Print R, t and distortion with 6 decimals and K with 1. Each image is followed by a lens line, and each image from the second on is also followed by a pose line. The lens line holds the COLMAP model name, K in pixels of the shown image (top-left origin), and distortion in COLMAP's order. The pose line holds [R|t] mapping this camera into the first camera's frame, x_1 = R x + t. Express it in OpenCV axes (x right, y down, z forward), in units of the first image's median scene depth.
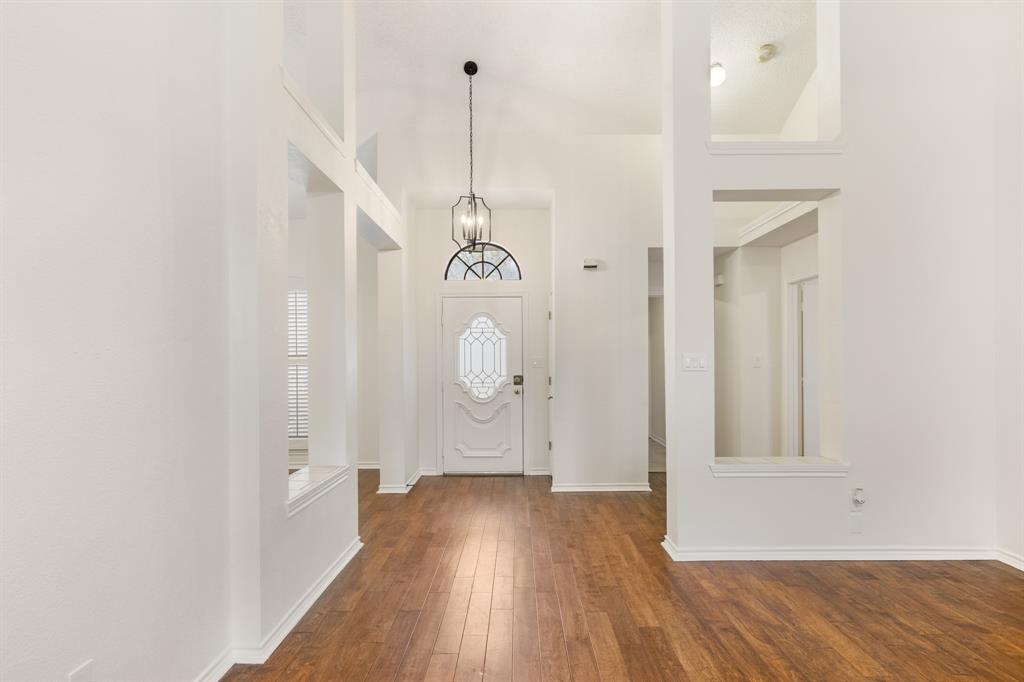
lens RADIAL K [[506.1, 0, 511.2], [0, 506.1, 357.2], [0, 0, 1]] dist [-0.064228, 0.000013]
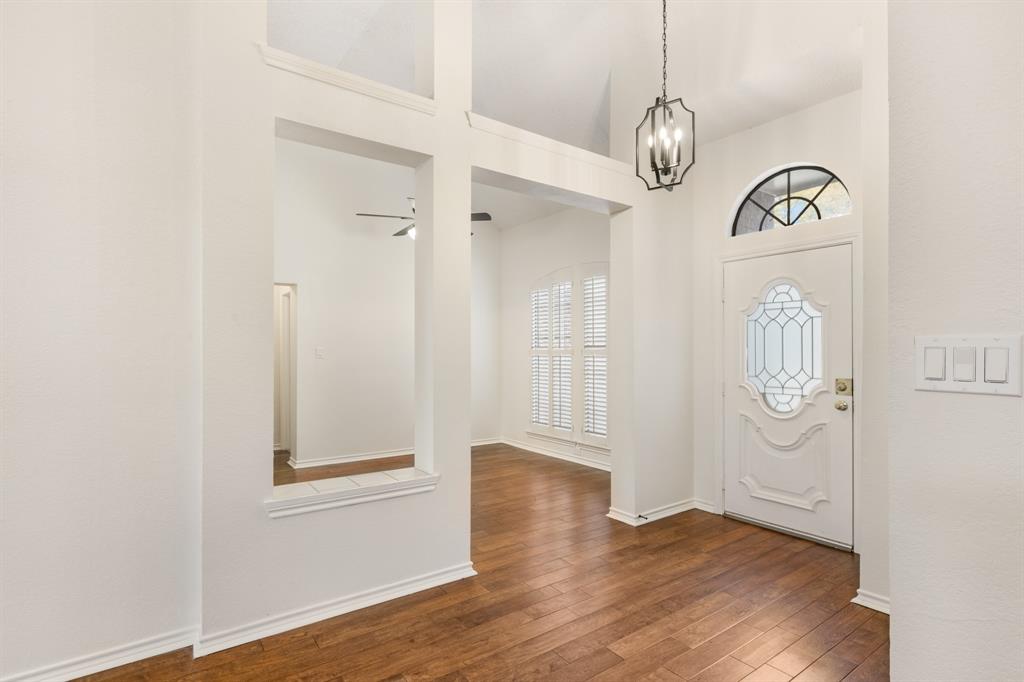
lens RADIAL K [[501.4, 0, 489.0], [0, 501.4, 346.2], [0, 0, 1]] dist [0.000267, -0.000088]
pose [[0.584076, -0.003718, -0.811690, 0.243188], [0.000590, 0.999991, -0.004156, 0.000627], [0.811698, 0.001948, 0.584073, 0.326776]]
